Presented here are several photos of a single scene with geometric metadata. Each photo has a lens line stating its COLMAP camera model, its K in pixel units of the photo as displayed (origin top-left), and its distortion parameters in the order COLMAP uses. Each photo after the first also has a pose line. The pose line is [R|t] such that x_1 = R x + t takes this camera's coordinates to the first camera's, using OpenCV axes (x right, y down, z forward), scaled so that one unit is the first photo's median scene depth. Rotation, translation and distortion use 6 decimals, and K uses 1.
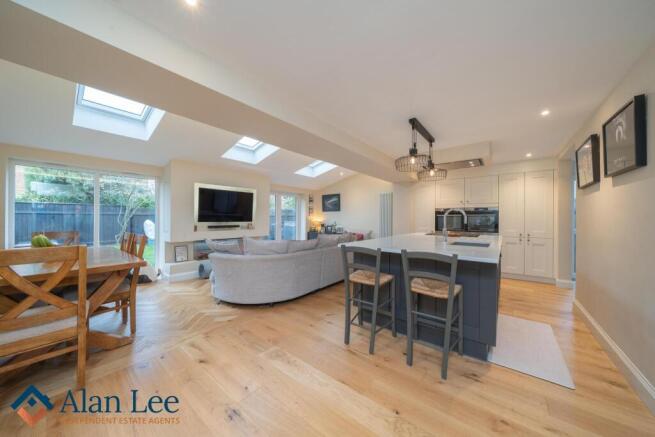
lens RADIAL K [[229.4, 0, 334.1], [0, 229.4, 218.6], [0, 0, 1]] dist [-0.000591, -0.000024]
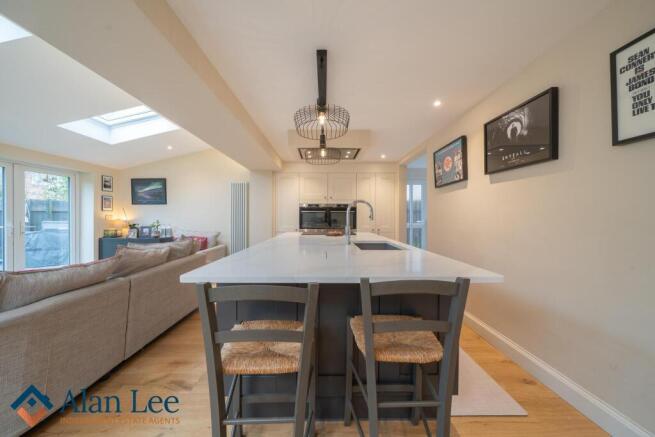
lens RADIAL K [[225.1, 0, 327.5], [0, 225.1, 218.5], [0, 0, 1]] dist [-0.000997, -0.000057]
pose [[0.788518, -0.008553, 0.614953, -0.009836], [0.002757, 0.999942, 0.010373, 0.003747], [-0.615006, -0.006483, 0.788496, 0.255014]]
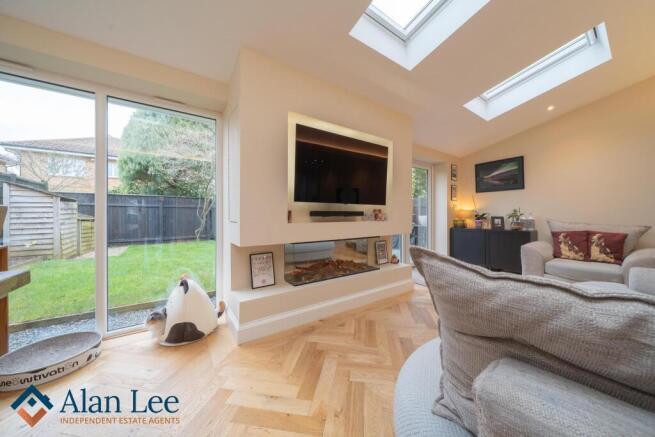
lens RADIAL K [[225.1, 0, 327.5], [0, 225.1, 218.5], [0, 0, 1]] dist [-0.000997, -0.000057]
pose [[0.959496, -0.002025, -0.281715, -0.340323], [0.003929, 0.999973, 0.006191, 0.038940], [0.281694, -0.007047, 0.959478, 0.496673]]
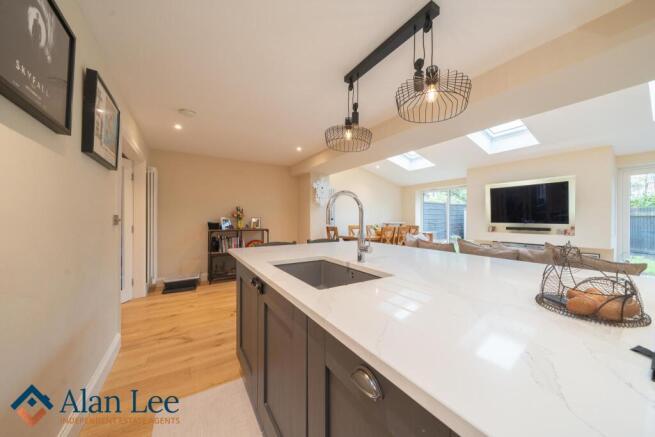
lens RADIAL K [[229.4, 0, 334.1], [0, 229.4, 218.6], [0, 0, 1]] dist [-0.000591, -0.000024]
pose [[-0.327320, -0.010744, -0.944852, 0.497216], [-0.006729, 0.999937, -0.009039, 0.008457], [0.944889, 0.003400, -0.327372, 0.571255]]
